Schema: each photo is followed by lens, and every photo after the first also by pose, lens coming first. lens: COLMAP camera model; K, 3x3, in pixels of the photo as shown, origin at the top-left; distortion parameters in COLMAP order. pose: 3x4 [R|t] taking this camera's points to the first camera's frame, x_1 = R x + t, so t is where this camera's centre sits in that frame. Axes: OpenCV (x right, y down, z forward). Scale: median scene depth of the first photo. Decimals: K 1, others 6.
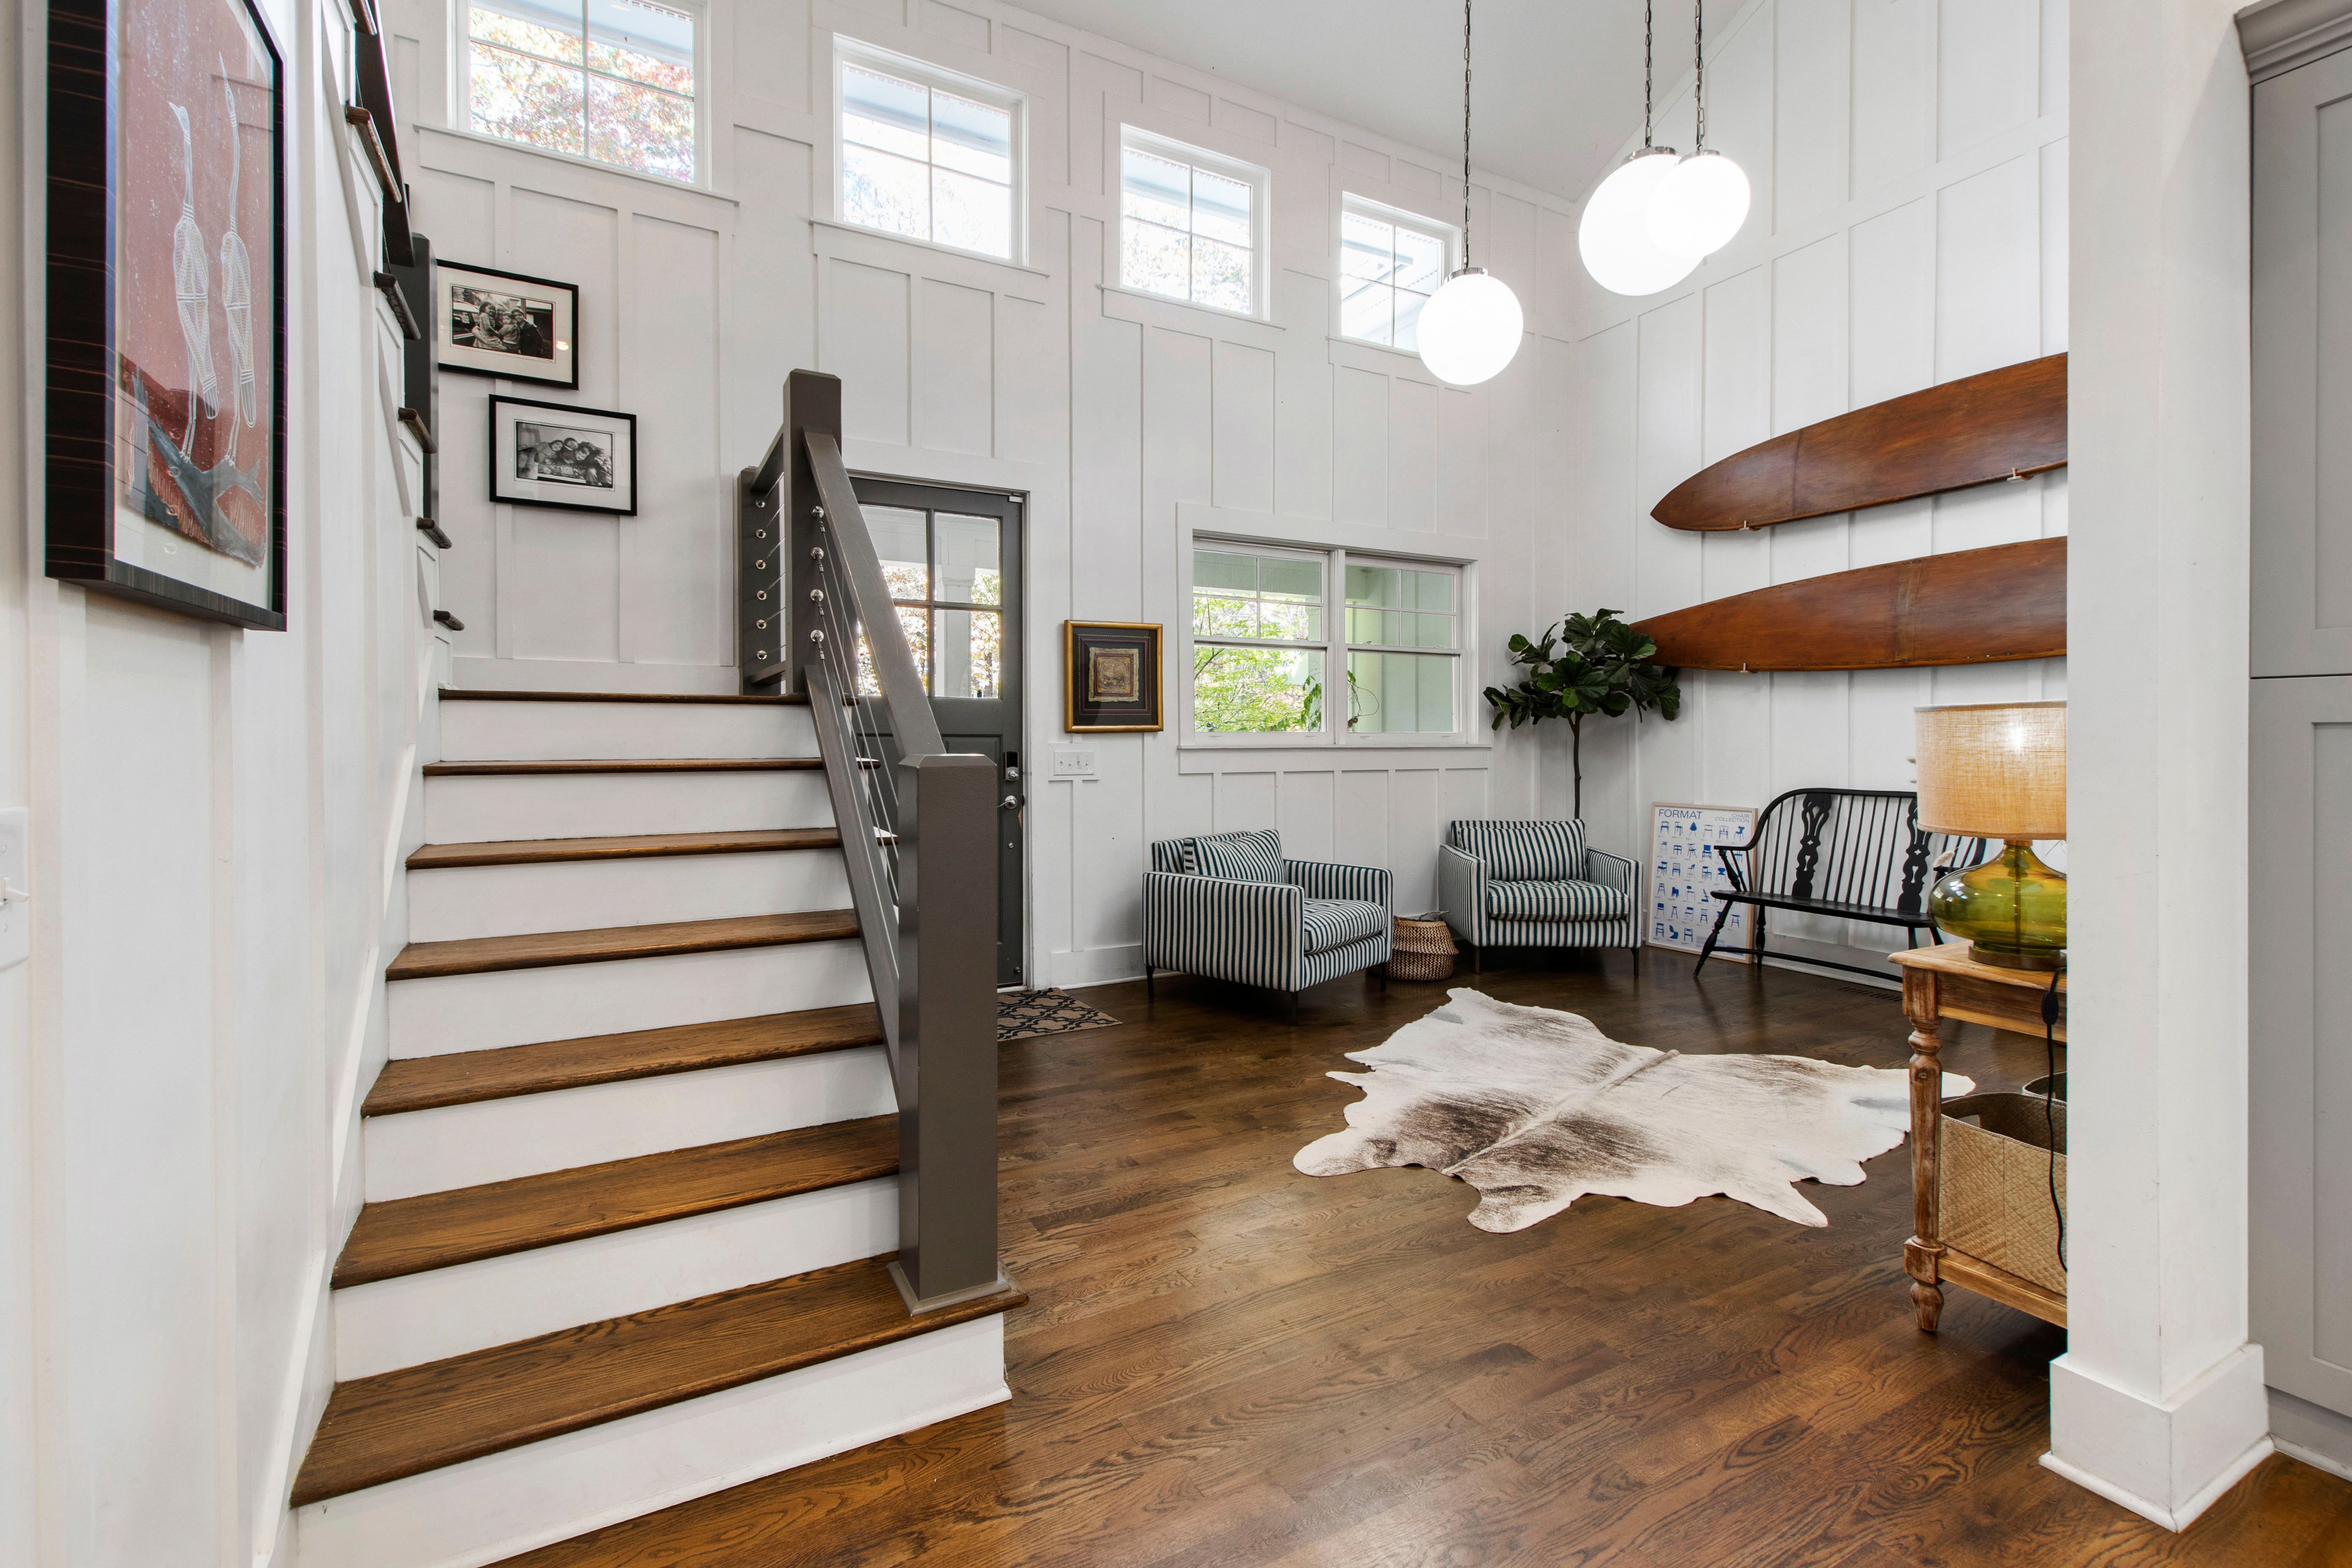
lens RADIAL K [[1019.2, 0, 1159.1], [0, 1019.2, 755.2], [0, 0, 1]] dist [0.002859, -0.001502]
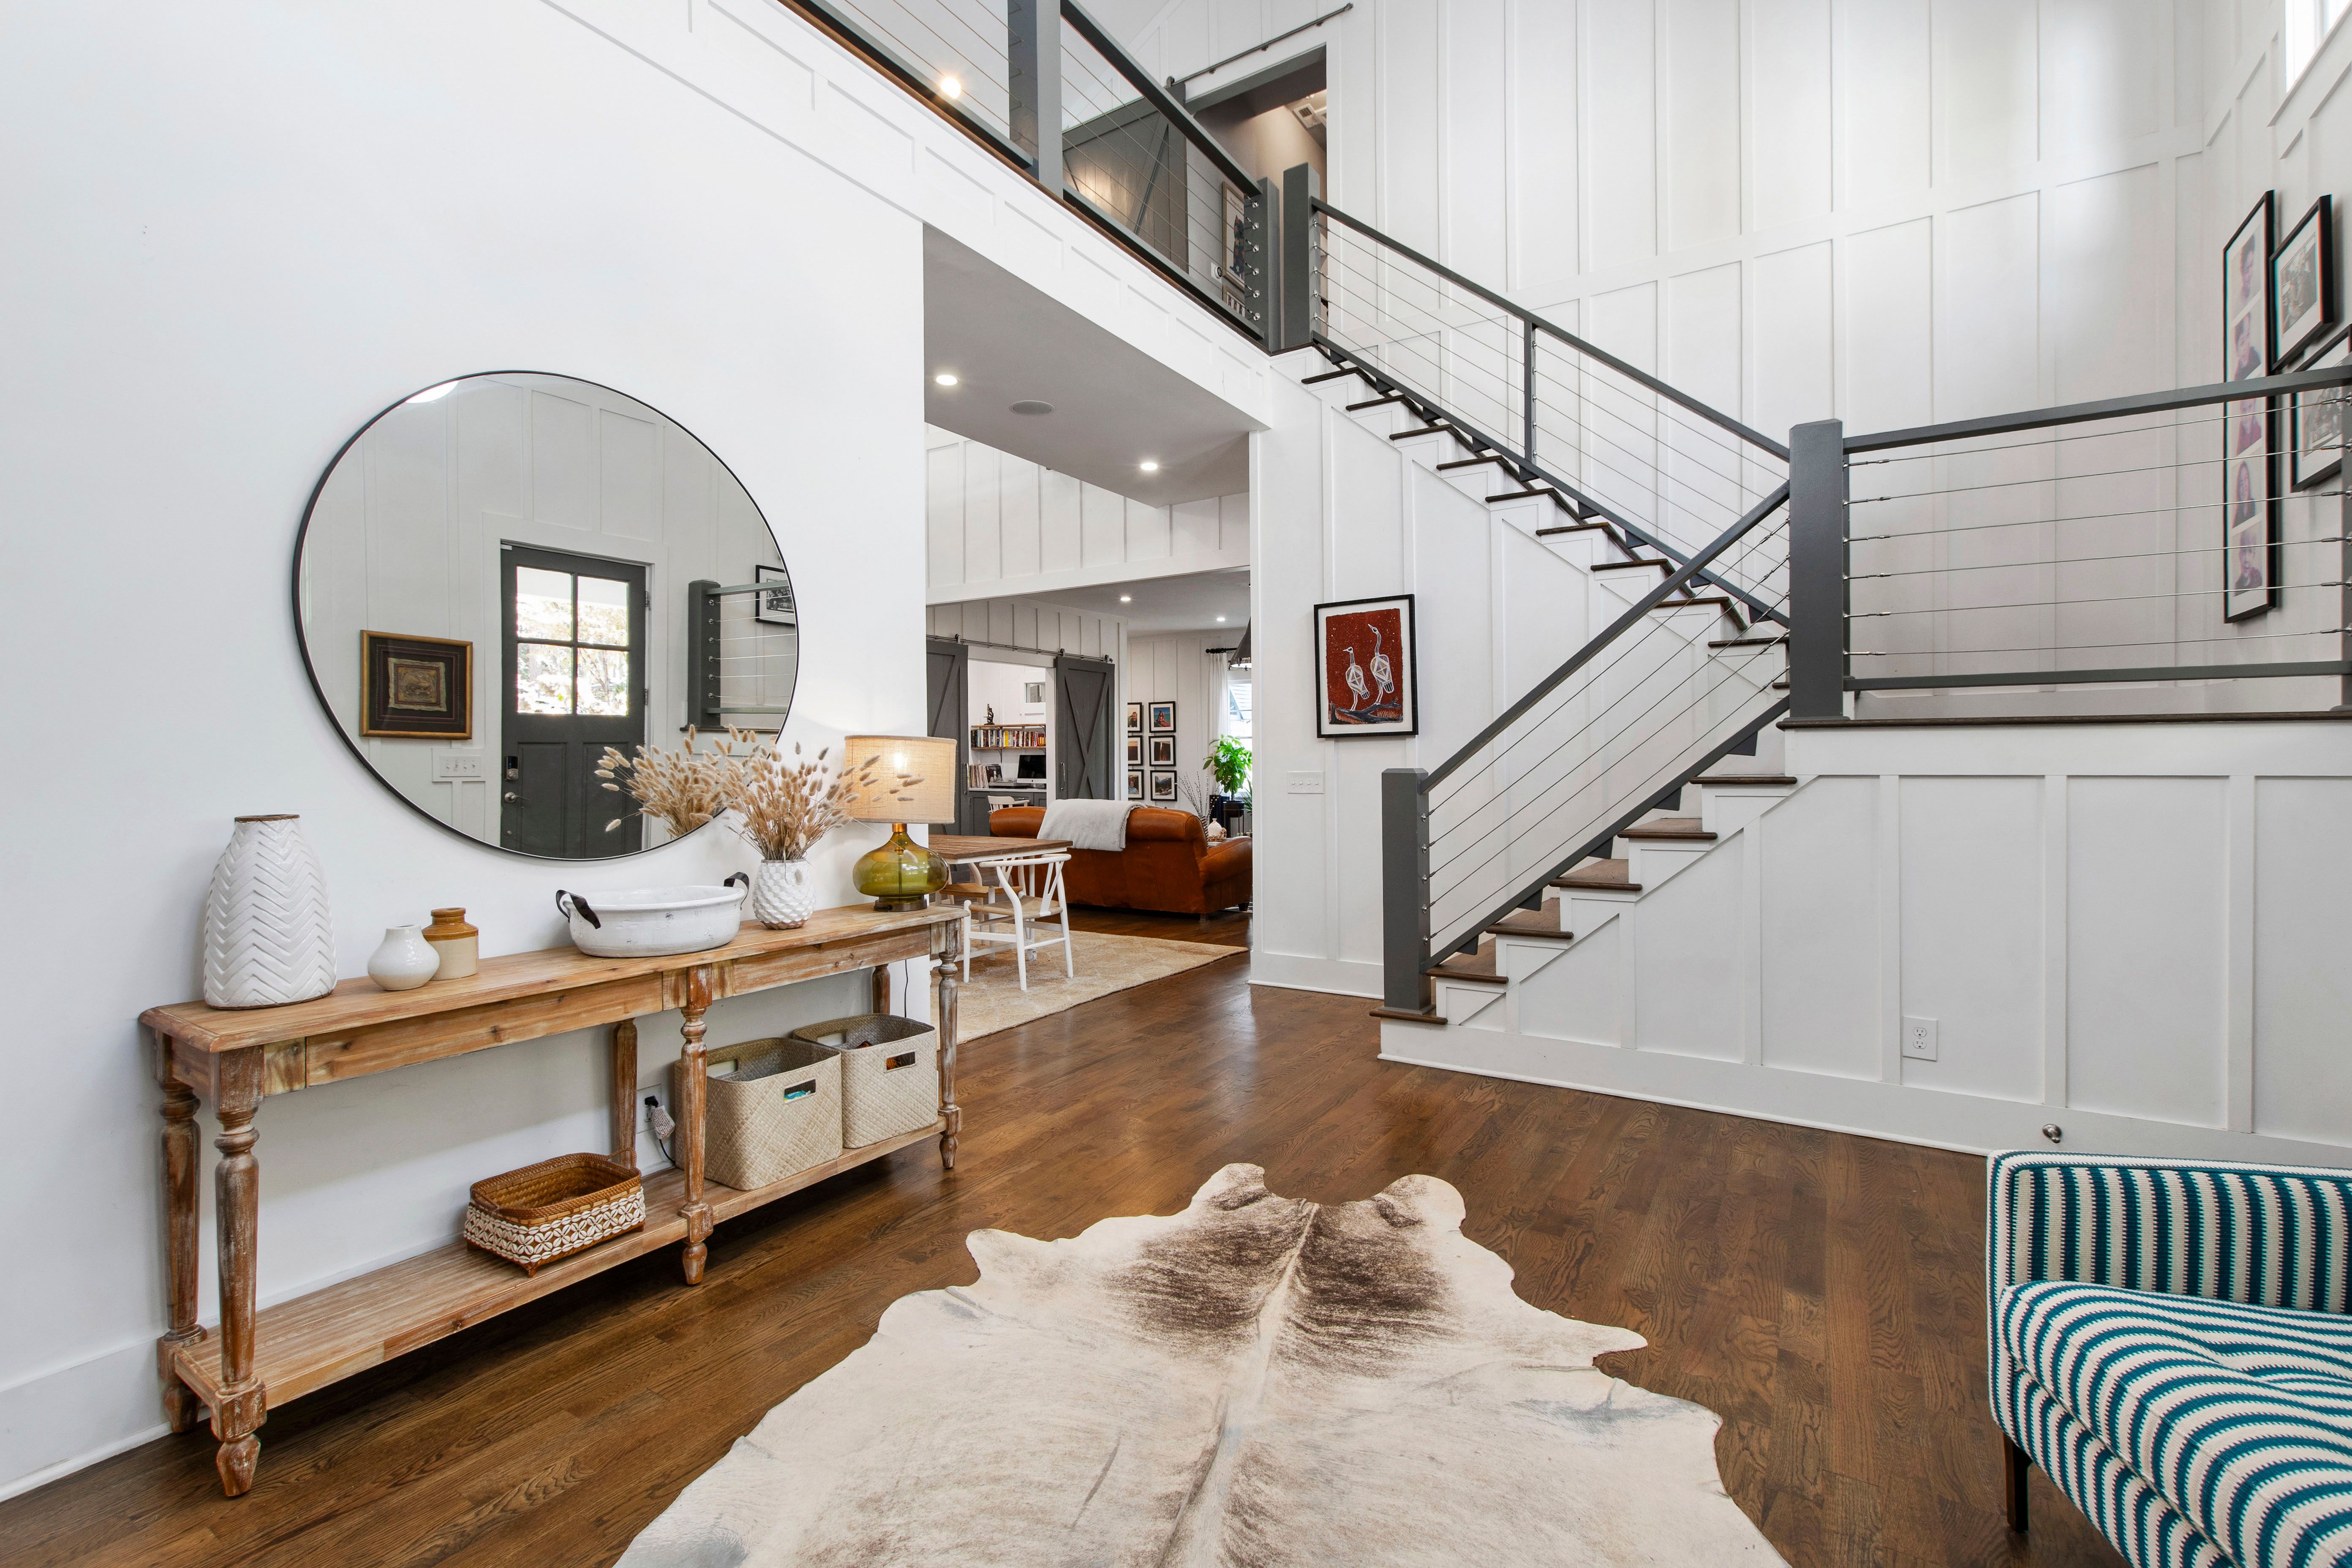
lens RADIAL K [[1019.2, 0, 1165.5], [0, 1019.2, 785.1], [0, 0, 1]] dist [0.002859, -0.001502]
pose [[-0.872053, 0.011658, -0.489272, 0.557369], [-0.005333, 0.999431, 0.033320, -0.014127], [0.489382, 0.031666, -0.871494, 1.122750]]
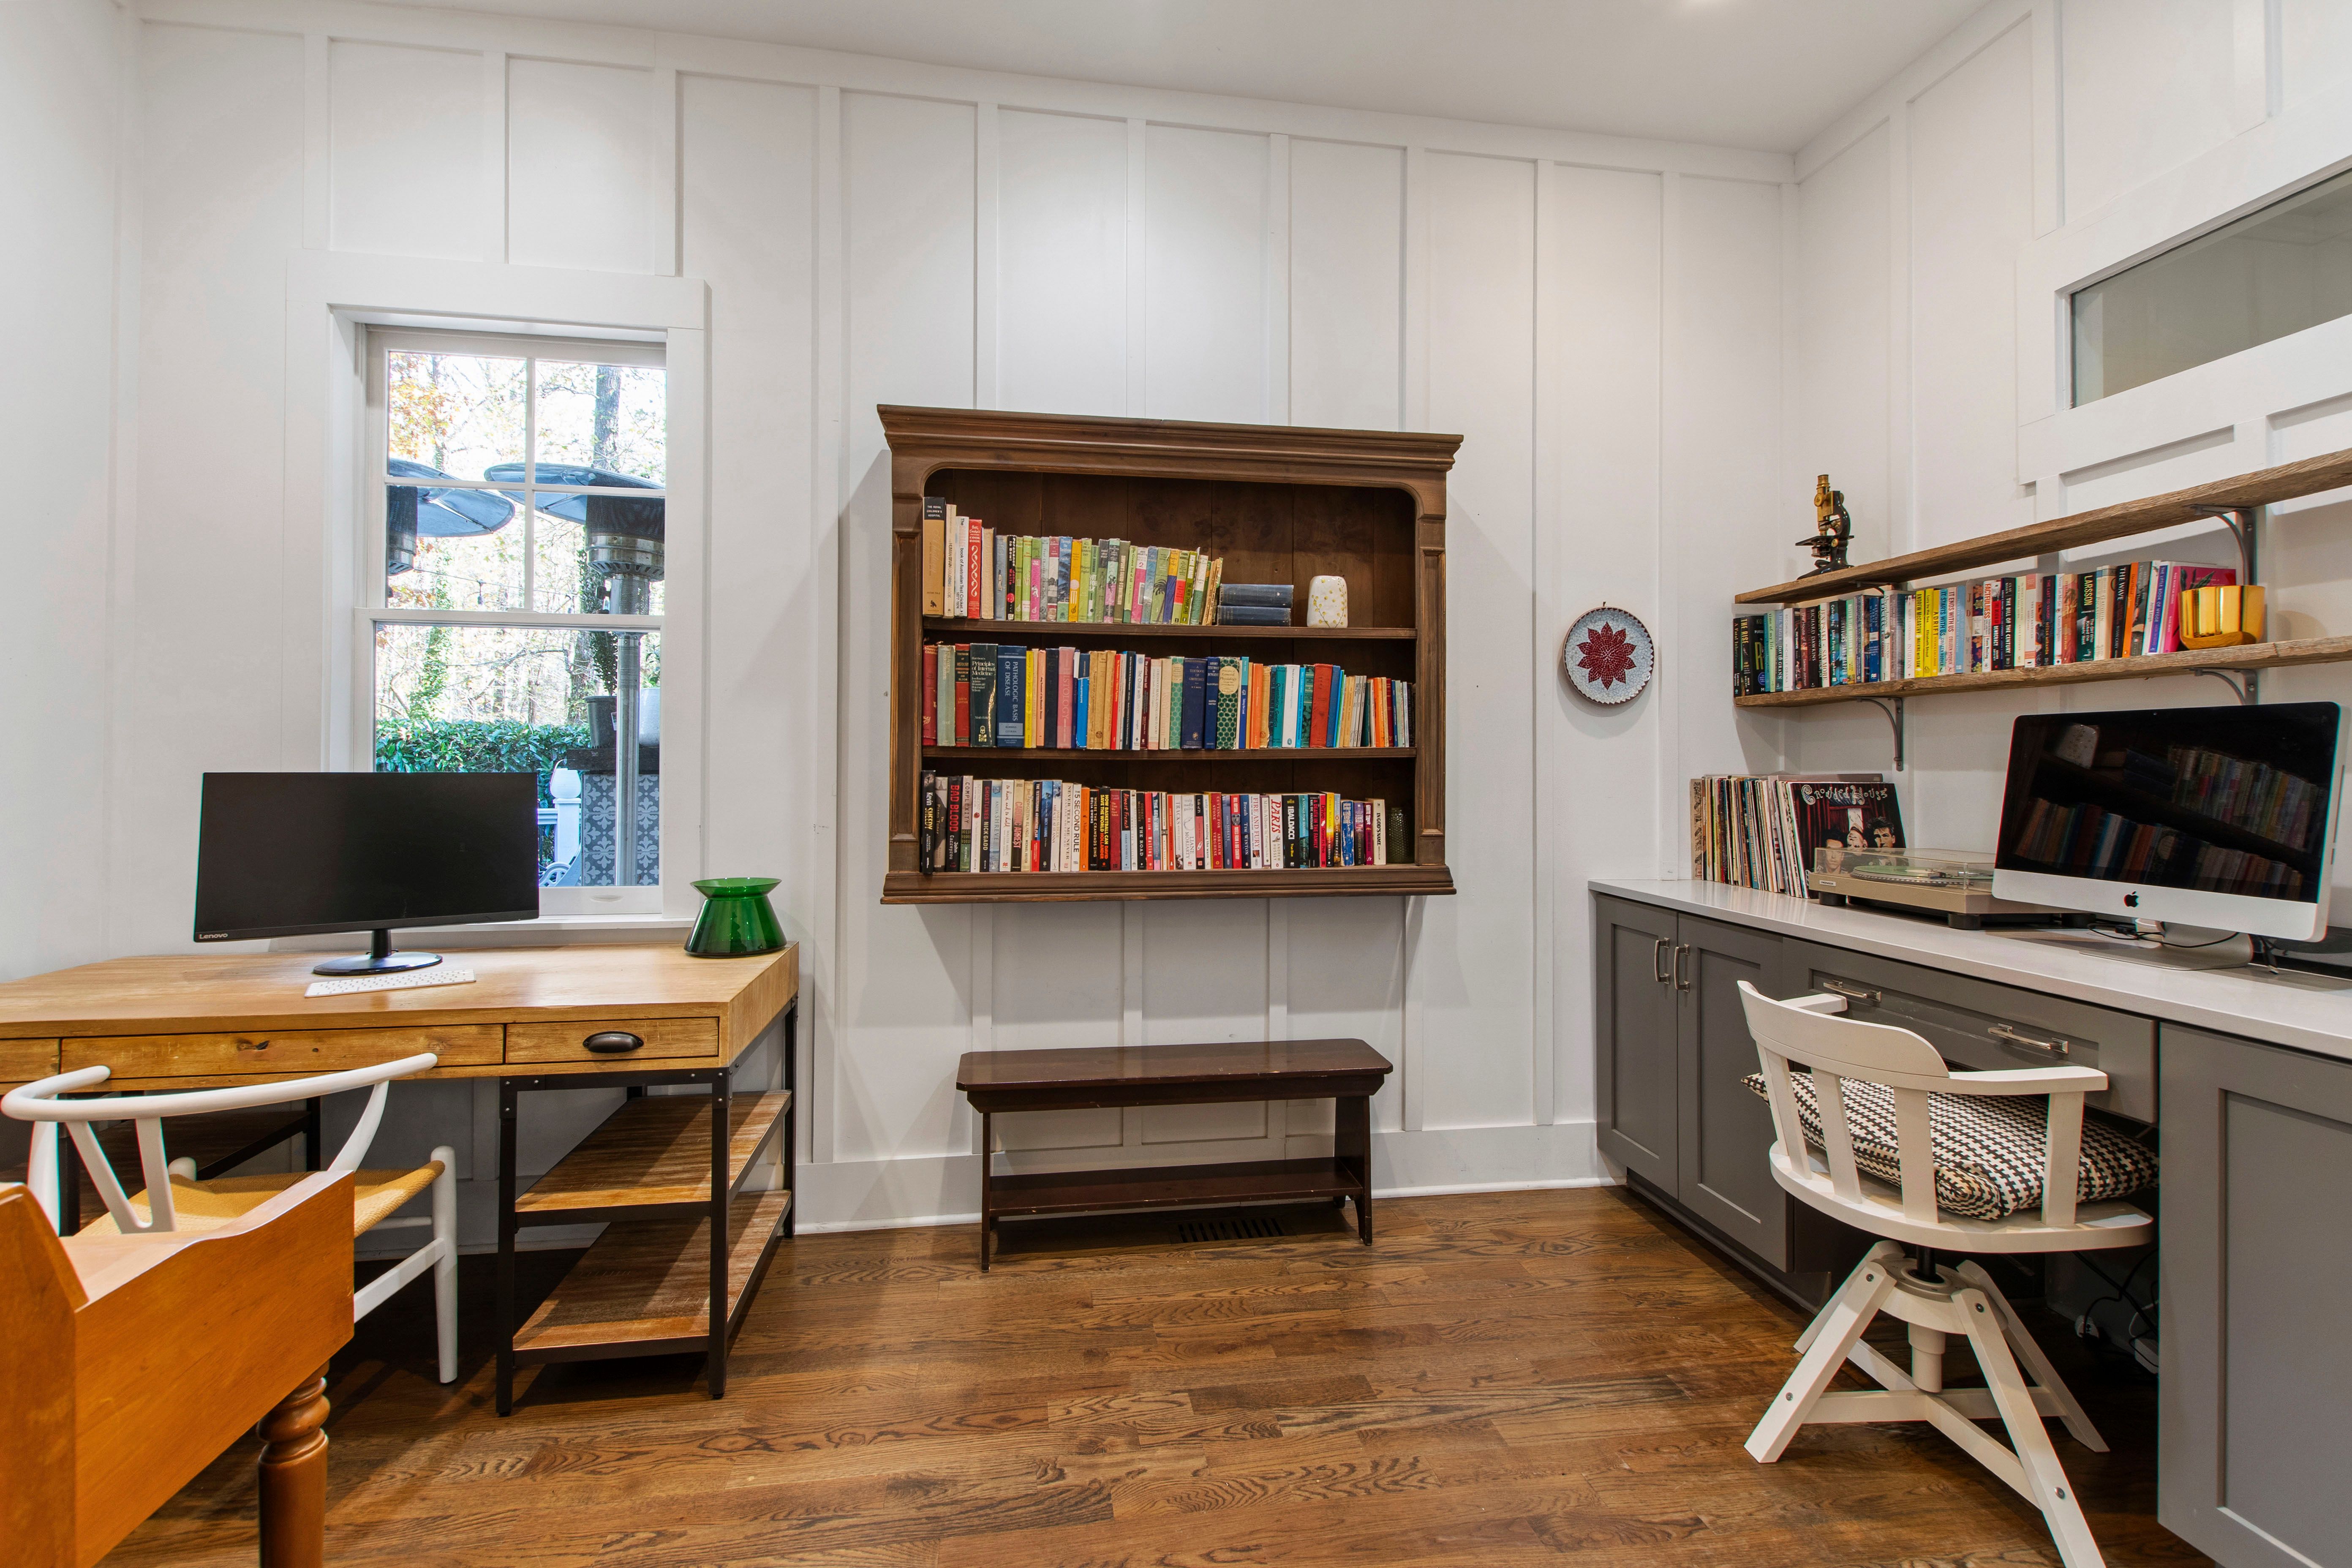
lens RADIAL K [[1019.2, 0, 1180.5], [0, 1019.2, 776.5], [0, 0, 1]] dist [0.002859, -0.001502]
pose [[-0.944195, -0.006852, 0.329316, -0.325995], [-0.002311, 0.999897, 0.014176, 0.021248], [-0.329379, 0.012624, -0.944113, -1.126171]]
